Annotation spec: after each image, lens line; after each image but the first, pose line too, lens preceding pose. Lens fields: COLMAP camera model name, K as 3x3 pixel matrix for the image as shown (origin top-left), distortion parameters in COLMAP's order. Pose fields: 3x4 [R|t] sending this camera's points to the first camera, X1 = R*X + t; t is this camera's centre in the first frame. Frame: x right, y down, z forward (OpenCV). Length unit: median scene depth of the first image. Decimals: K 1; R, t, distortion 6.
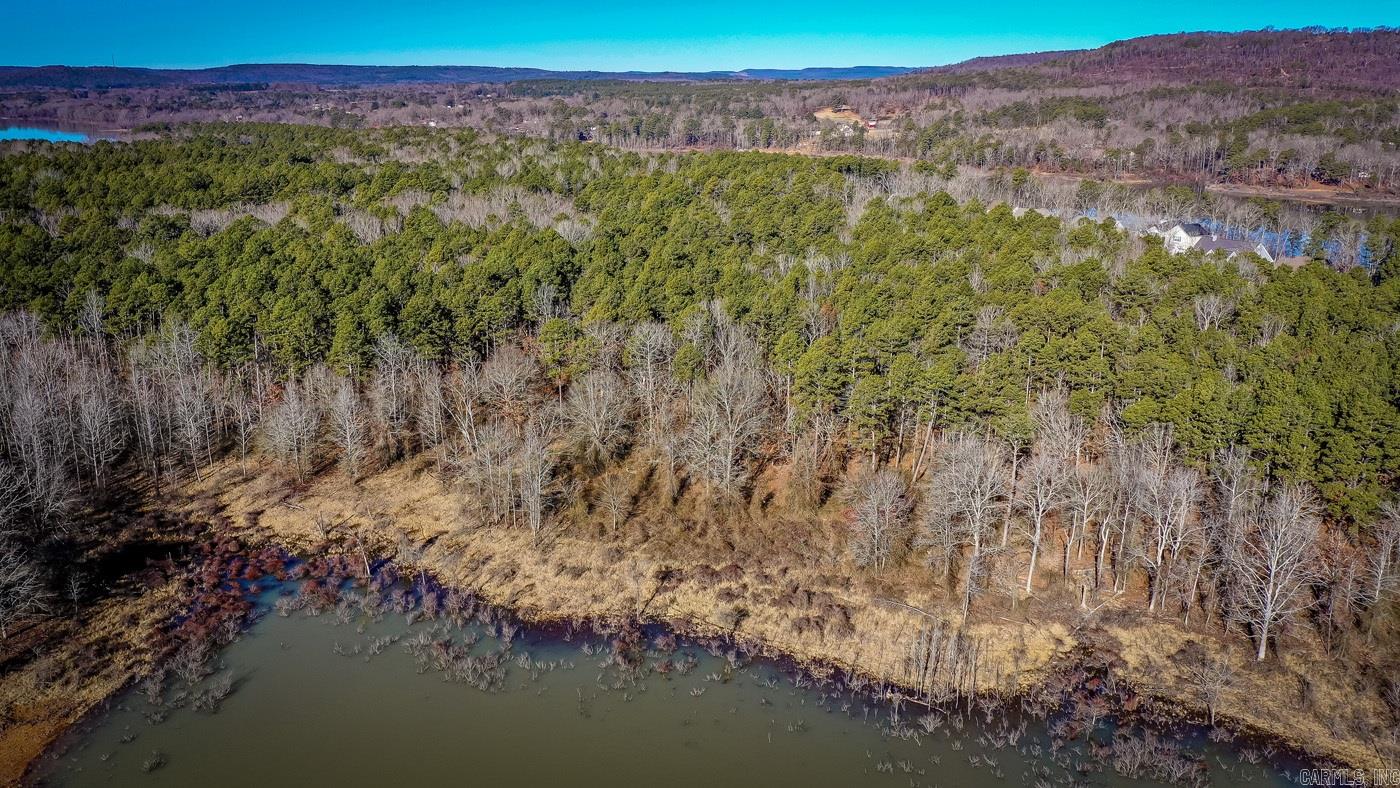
lens RADIAL K [[1113.7, 0, 701.3], [0, 1113.7, 376.3], [0, 0, 1]] dist [0.027275, 0.005482]
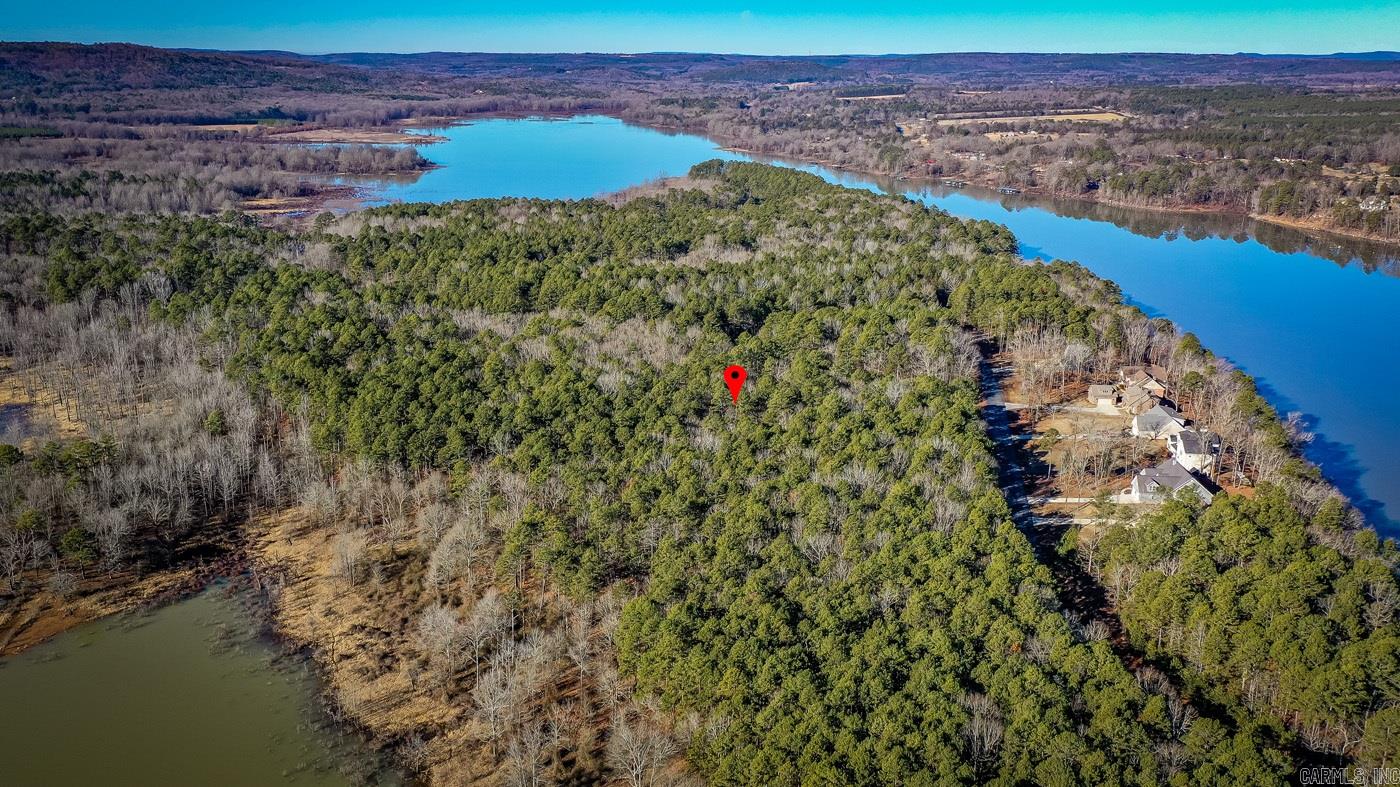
lens RADIAL K [[1113.7, 0, 701.3], [0, 1113.7, 375.8], [0, 0, 1]] dist [0.027275, 0.005482]
pose [[0.843588, 0.153175, -0.514681, 1.342766], [-0.149025, 0.987586, 0.049656, -0.418117], [0.515898, 0.034812, 0.855943, -0.346330]]
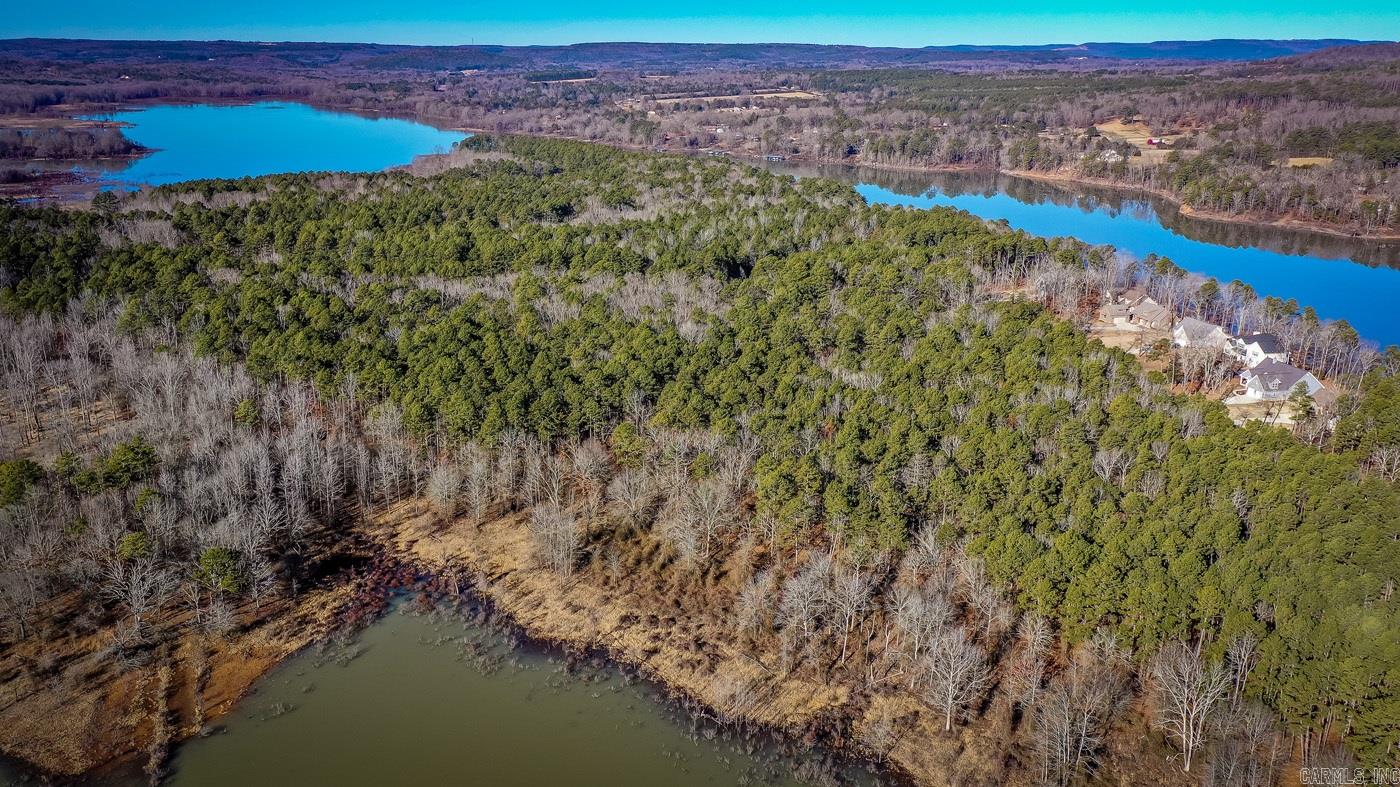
lens RADIAL K [[1113.7, 0, 701.3], [0, 1113.7, 375.8], [0, 0, 1]] dist [0.027275, 0.005482]
pose [[0.962639, 0.080201, -0.258640, 0.432773], [-0.075823, 0.996759, 0.026874, -0.206784], [0.259958, -0.006260, 0.965600, -0.477226]]
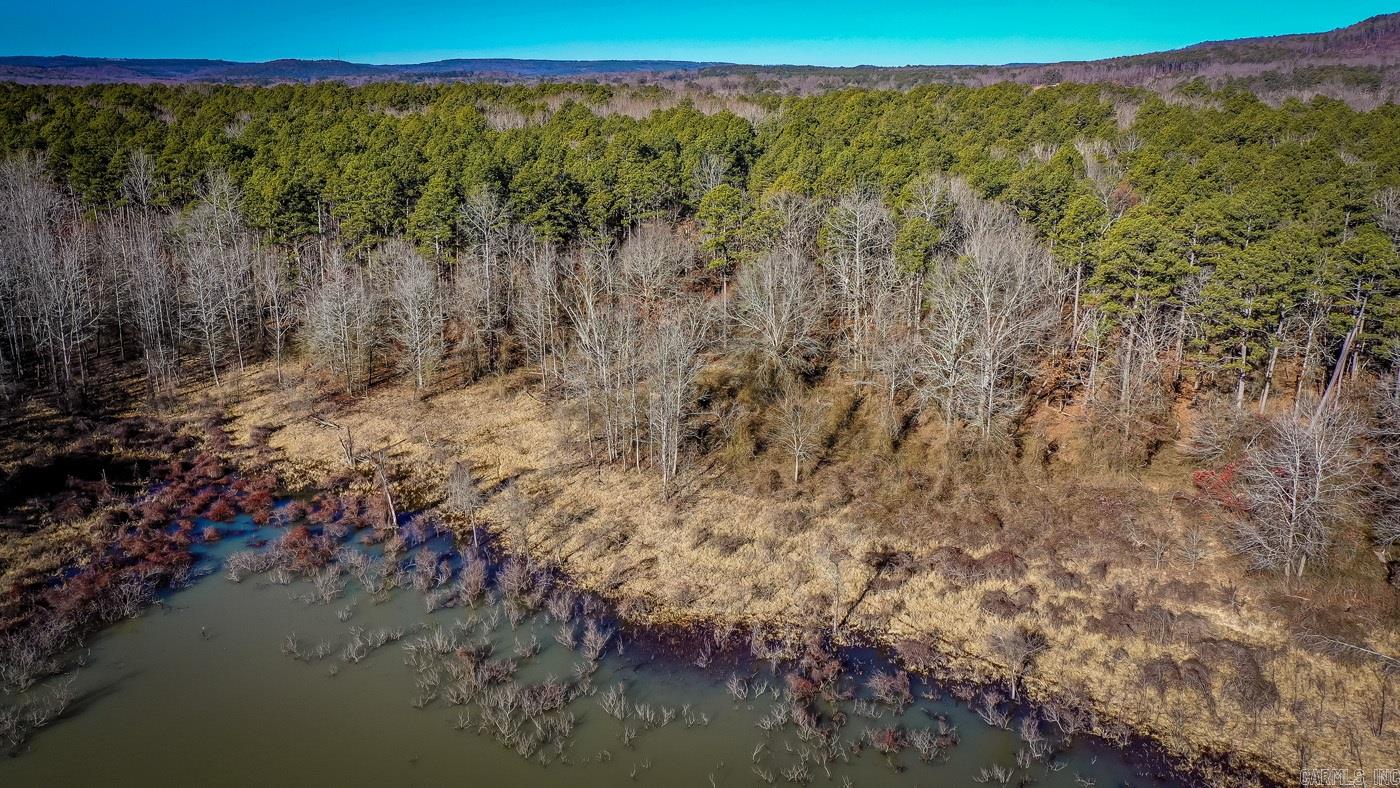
lens RADIAL K [[1118.5, 0, 700.0], [0, 1118.5, 394.0], [0, 0, 1]] dist [0.023665, 0.000135]
pose [[0.985878, 0.046852, -0.160776, -0.035008], [-0.043754, 0.998783, 0.022763, 0.081425], [0.161646, -0.015407, 0.986728, 0.405493]]
